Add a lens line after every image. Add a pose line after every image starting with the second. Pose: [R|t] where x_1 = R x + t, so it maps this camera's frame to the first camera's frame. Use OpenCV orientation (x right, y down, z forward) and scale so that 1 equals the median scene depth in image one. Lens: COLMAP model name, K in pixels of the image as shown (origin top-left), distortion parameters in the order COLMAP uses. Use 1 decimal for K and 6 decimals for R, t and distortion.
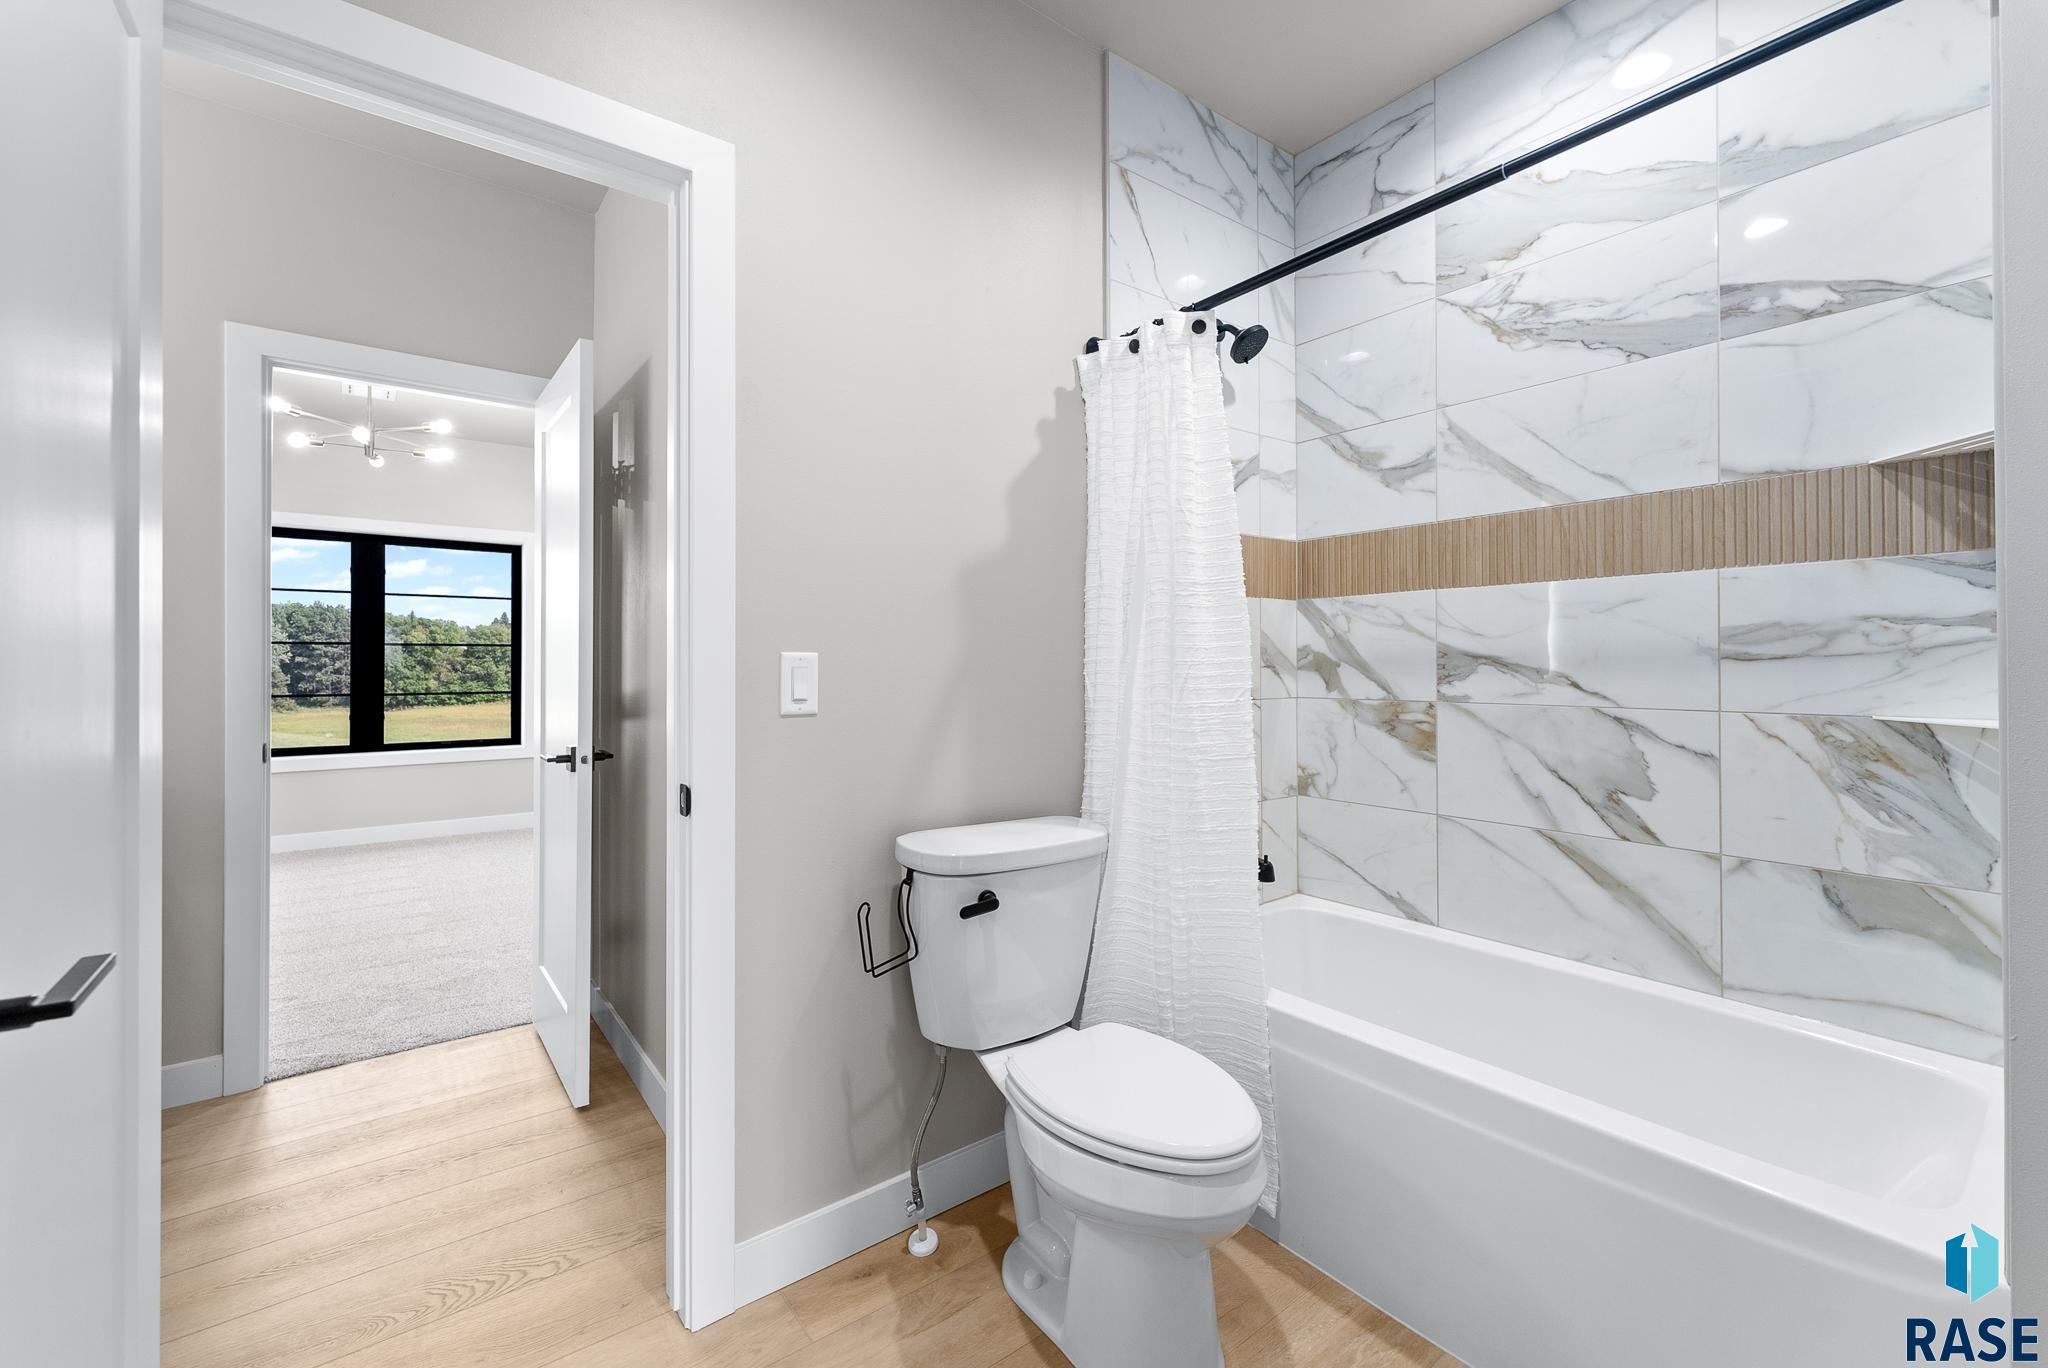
lens RADIAL K [[865.7, 0, 1023.2], [0, 865.7, 661.3], [0, 0, 1]] dist [0.015655, 0.000061]
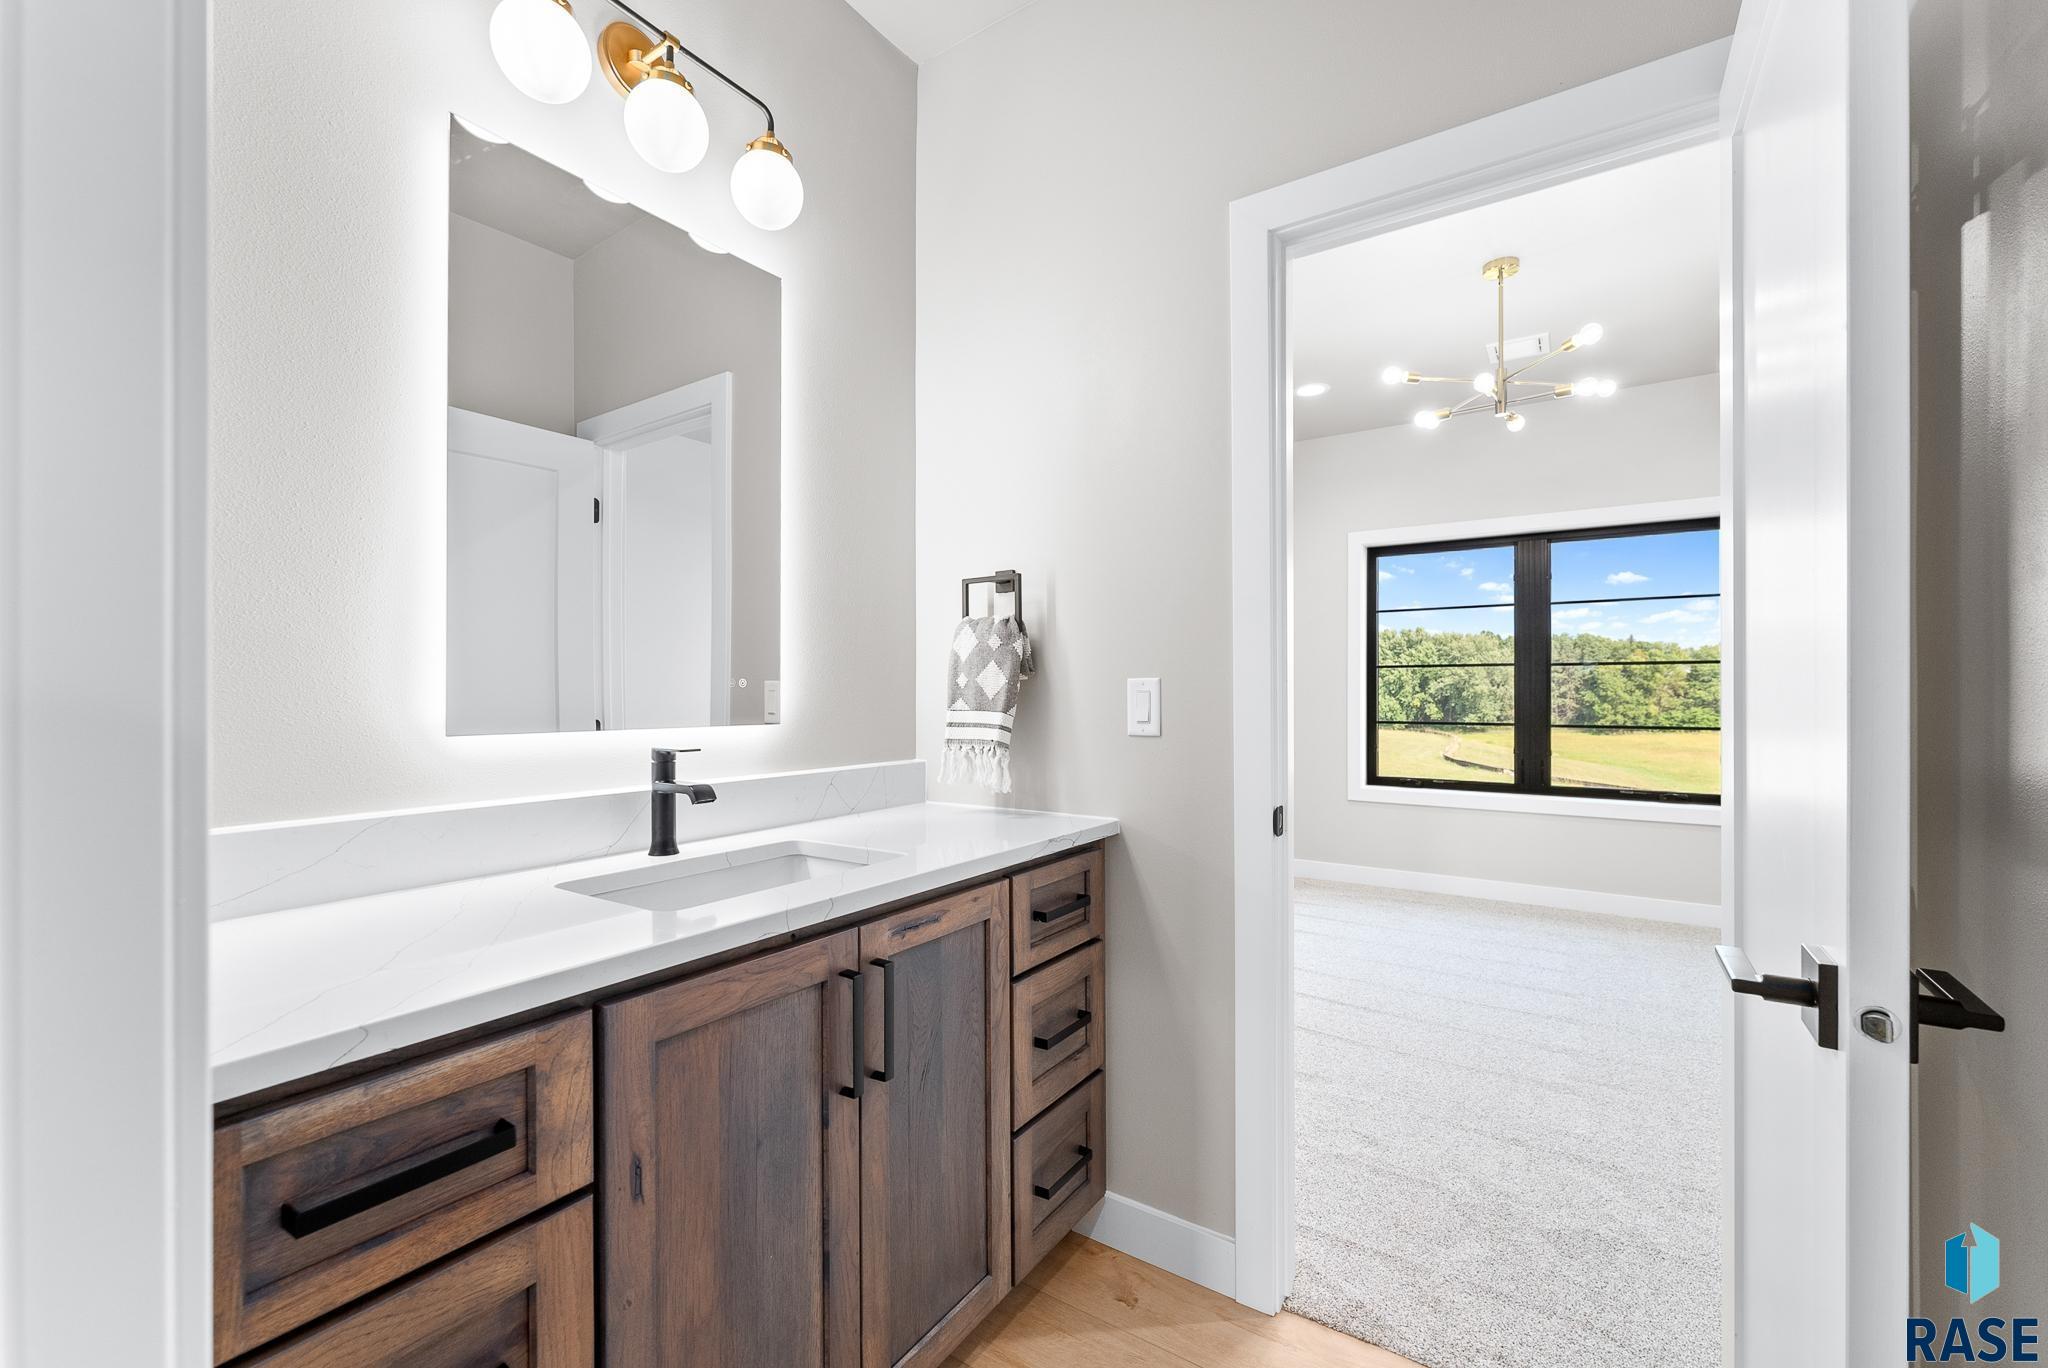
lens RADIAL K [[846.9, 0, 1024.0], [0, 846.9, 684.0], [0, 0, 1]] dist [-0.000025, -0.000096]
pose [[0.326306, -0.003637, -0.945257, -0.129656], [0.001623, 0.999993, -0.003288, 0.000428], [0.945263, -0.000461, 0.326310, 0.251271]]
